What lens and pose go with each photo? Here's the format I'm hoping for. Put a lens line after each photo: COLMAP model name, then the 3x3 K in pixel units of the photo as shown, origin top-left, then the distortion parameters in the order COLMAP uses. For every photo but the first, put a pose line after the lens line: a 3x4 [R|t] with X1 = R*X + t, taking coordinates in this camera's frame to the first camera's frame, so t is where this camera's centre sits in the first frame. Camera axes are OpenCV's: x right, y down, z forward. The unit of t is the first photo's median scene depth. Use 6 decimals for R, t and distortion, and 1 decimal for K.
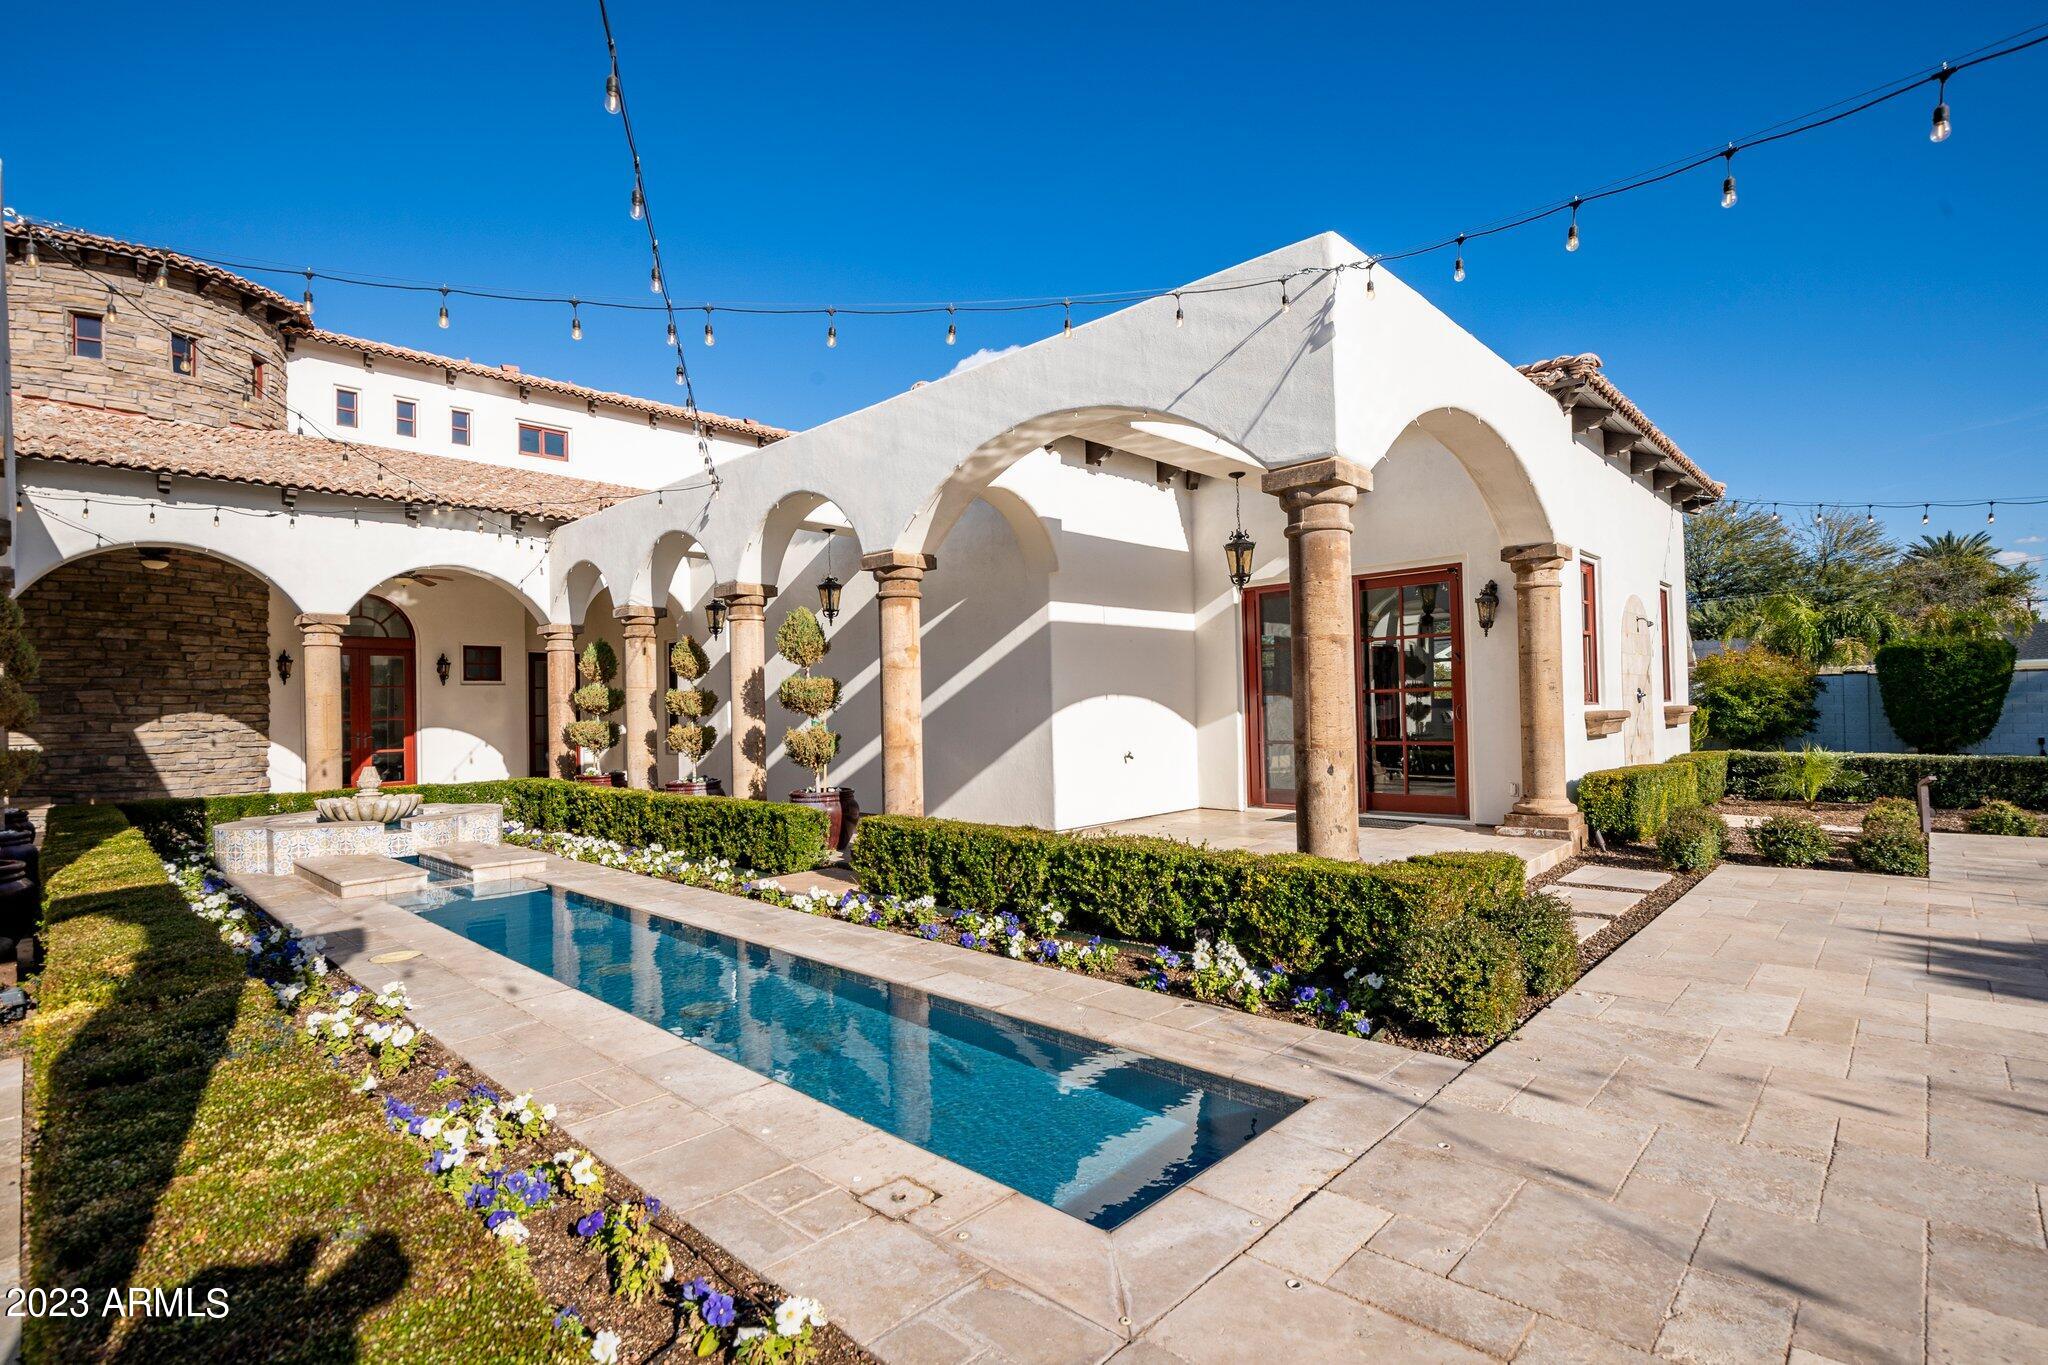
lens RADIAL K [[954.2, 0, 1061.8], [0, 954.2, 696.5], [0, 0, 1]] dist [-0.036629, 0.009745]
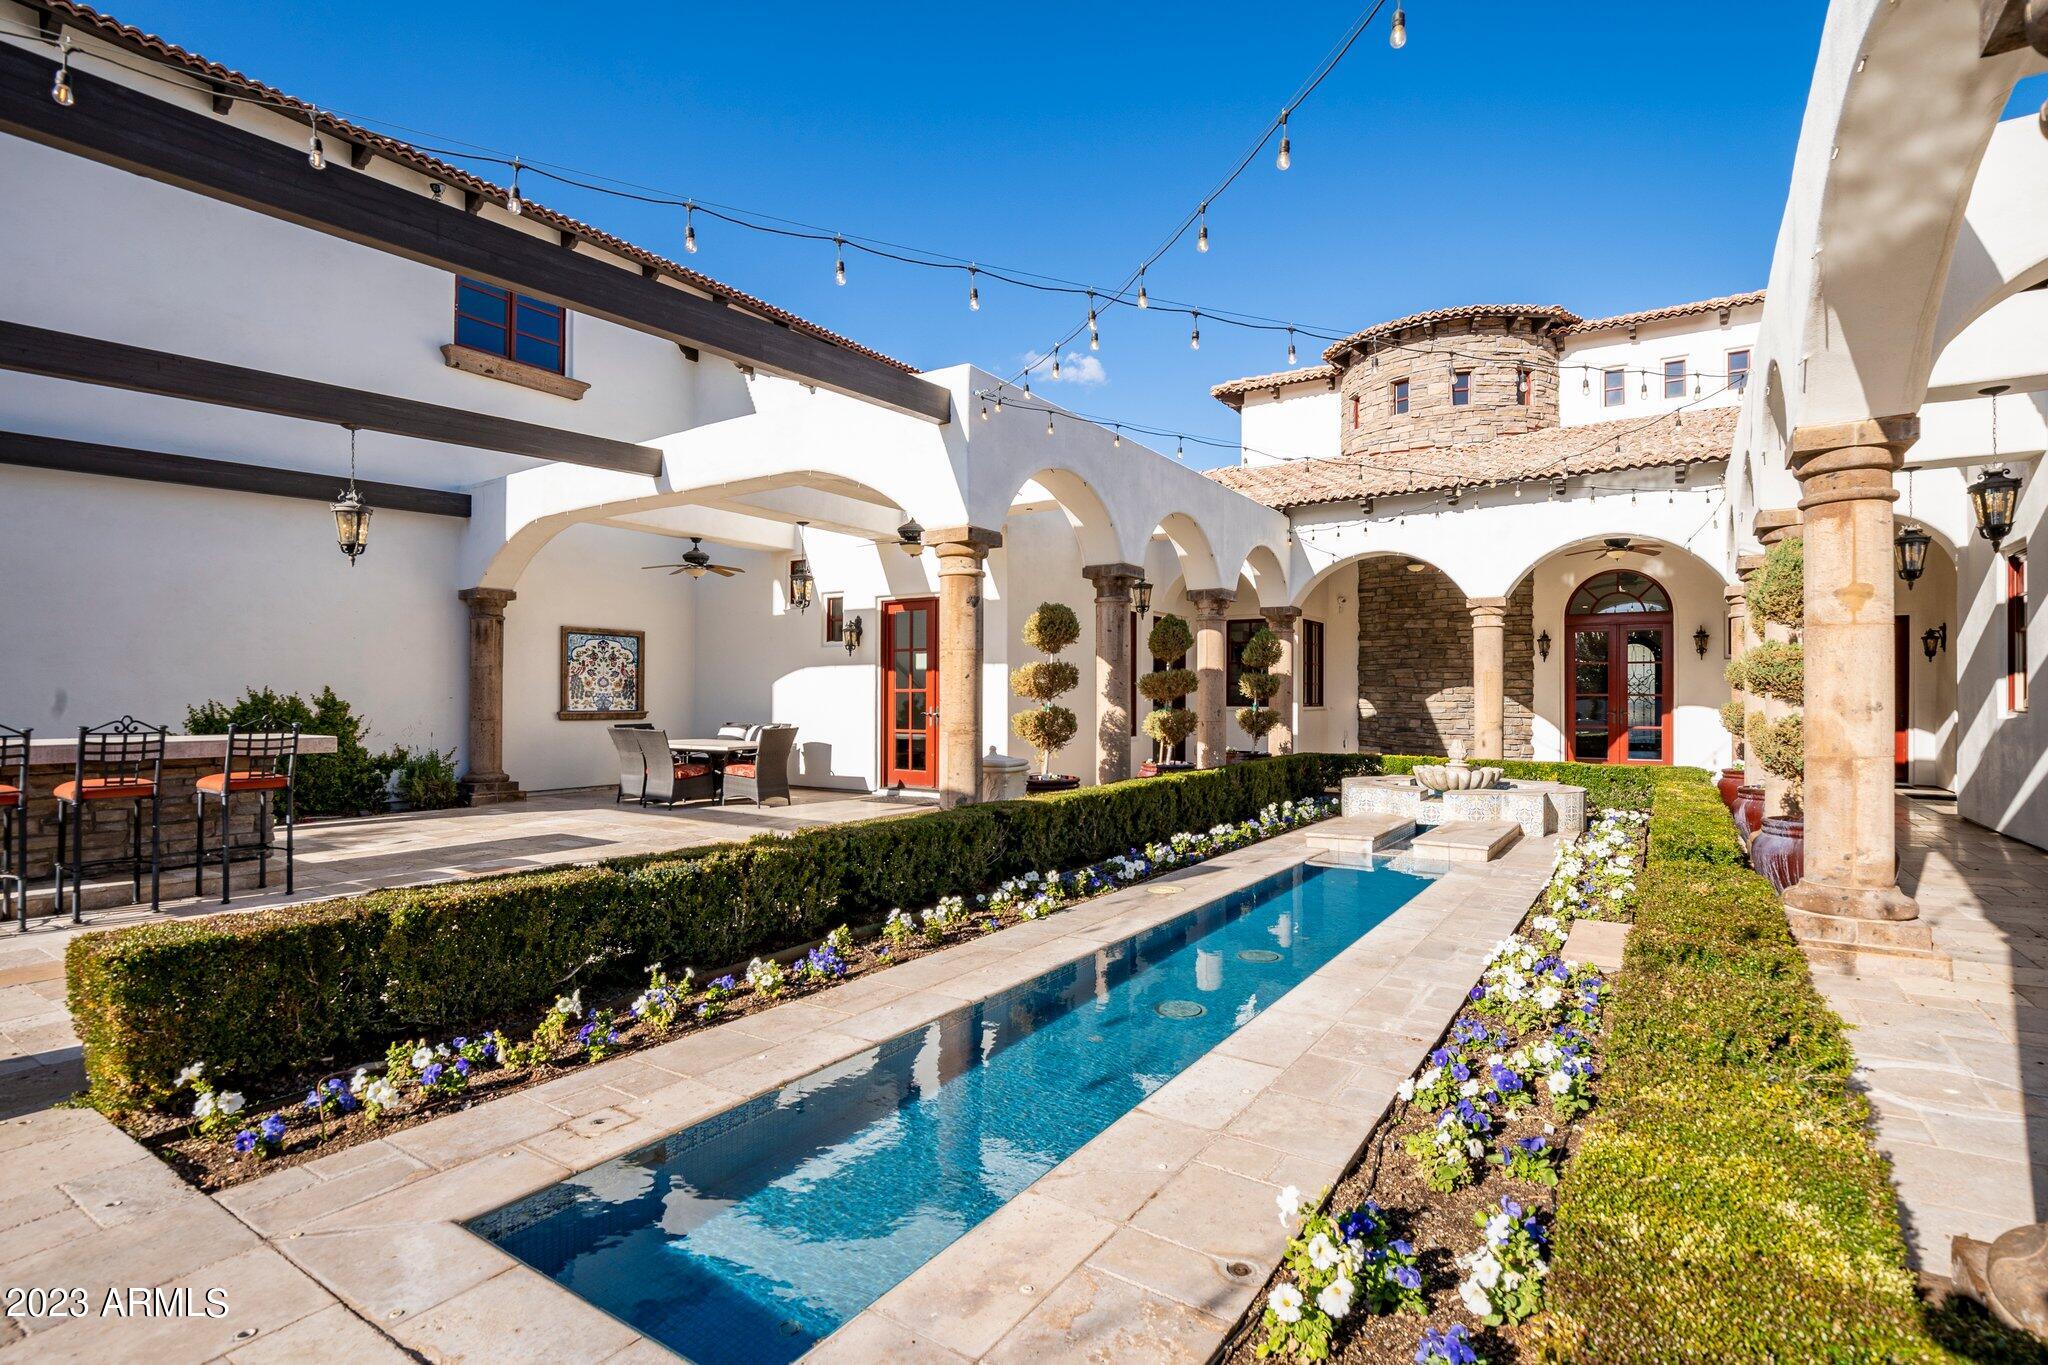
lens RADIAL K [[971.0, 0, 1043.3], [0, 971.0, 693.3], [0, 0, 1]] dist [-0.018794, -0.000030]
pose [[0.159049, 0.018106, -0.987105, 0.214223], [0.006325, 0.999793, 0.019358, -0.001549], [0.987250, -0.009322, 0.158902, 0.273834]]
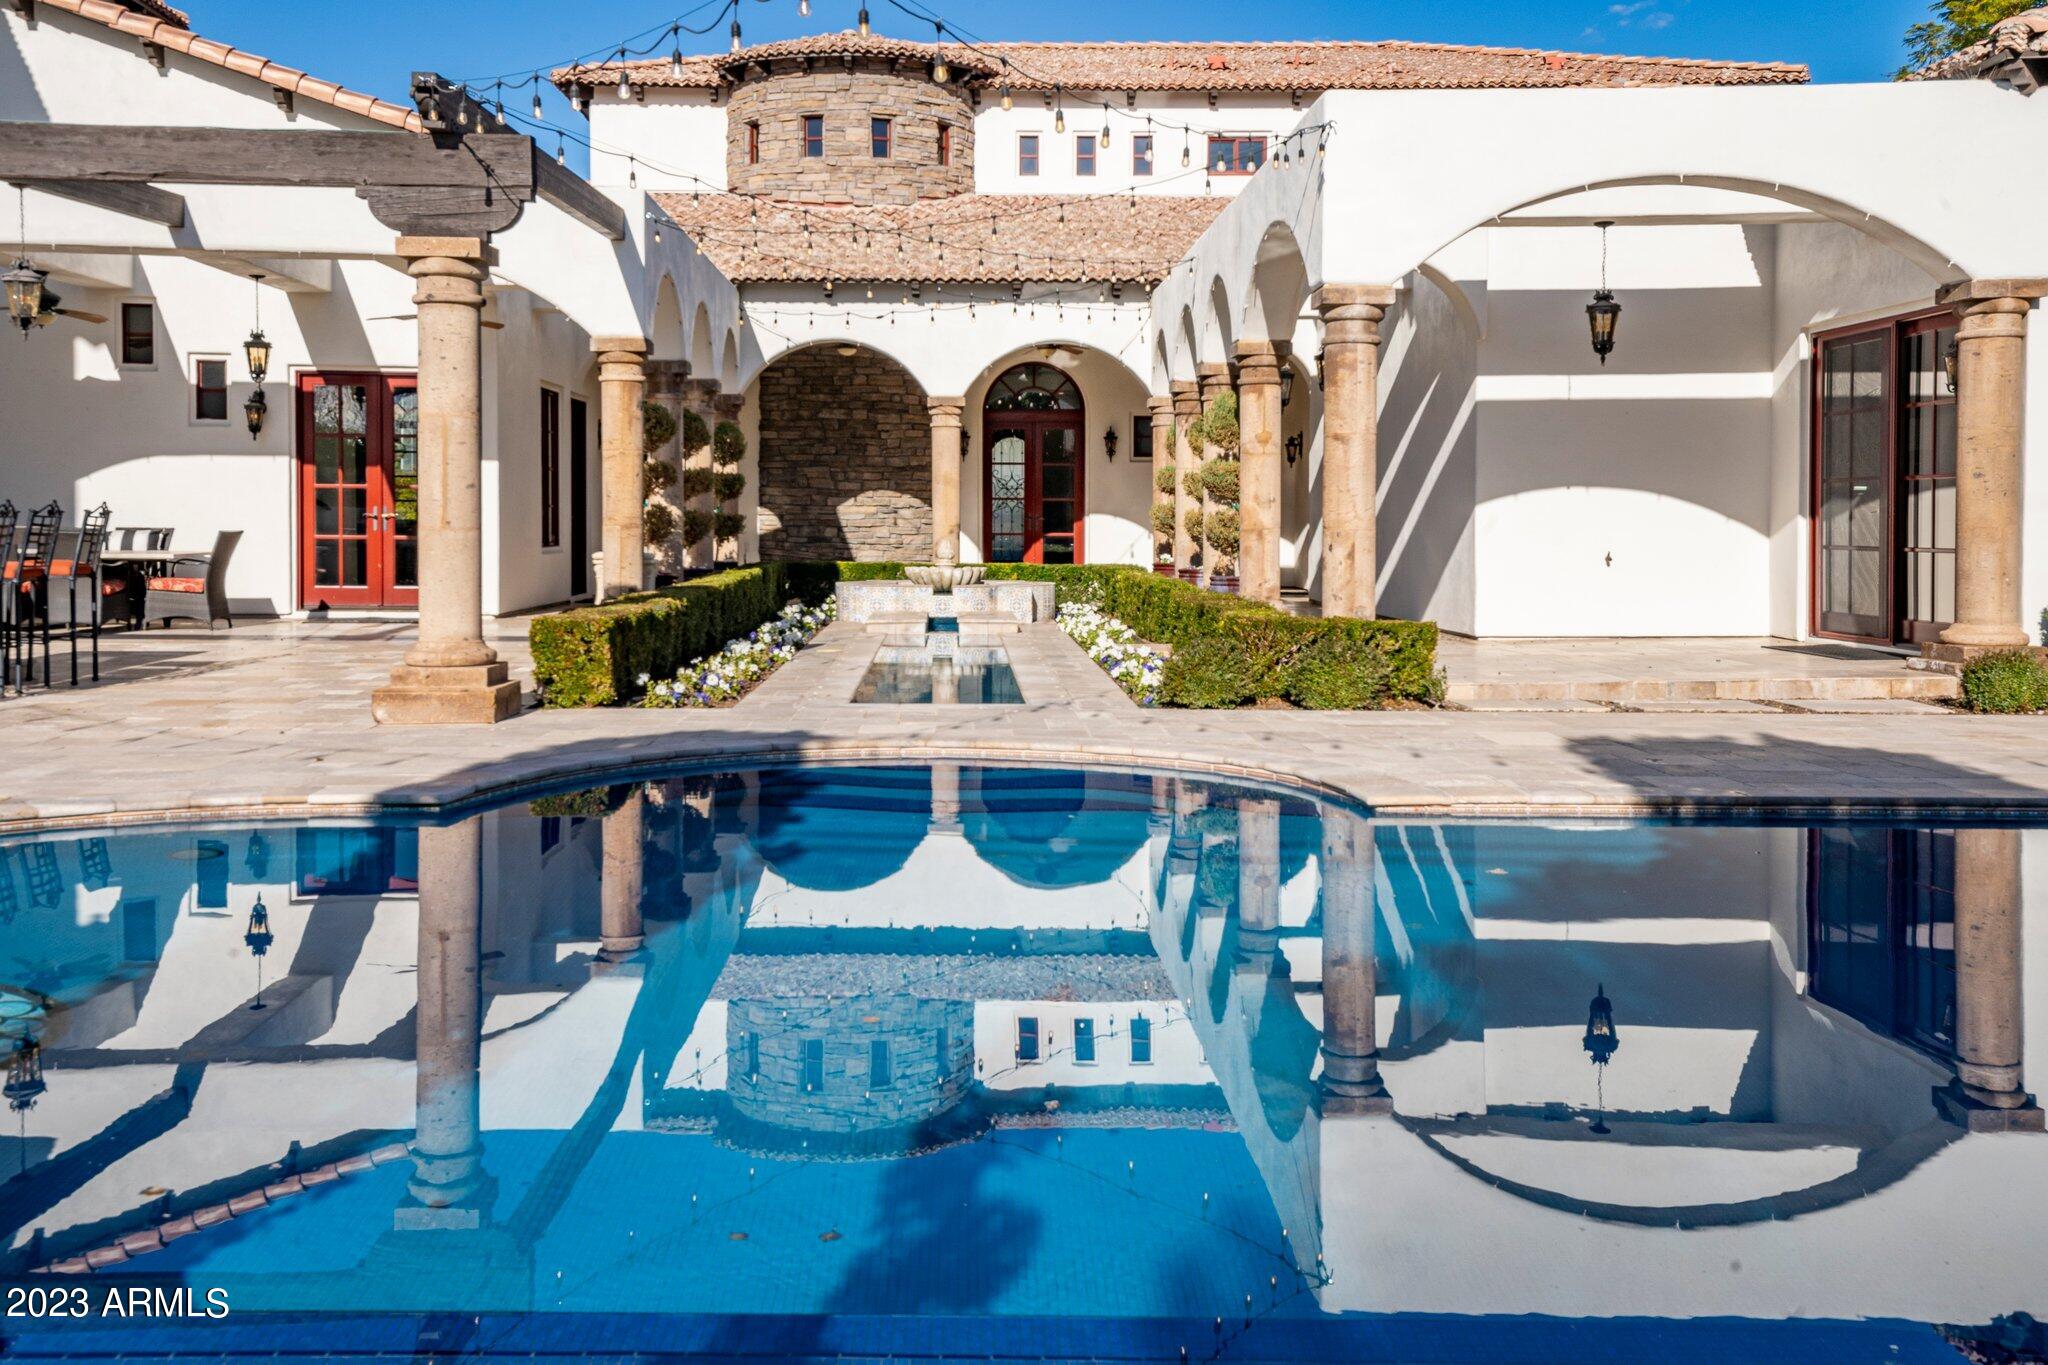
lens RADIAL K [[1921.1, 0, 1020.7], [0, 1921.1, 571.1], [0, 0, 1]] dist [0.083817, 0.004860]
pose [[0.695965, 0.046183, -0.716589, 0.730033], [-0.010695, 0.998486, 0.053963, -0.008382], [0.717996, -0.029892, 0.695405, -0.395027]]
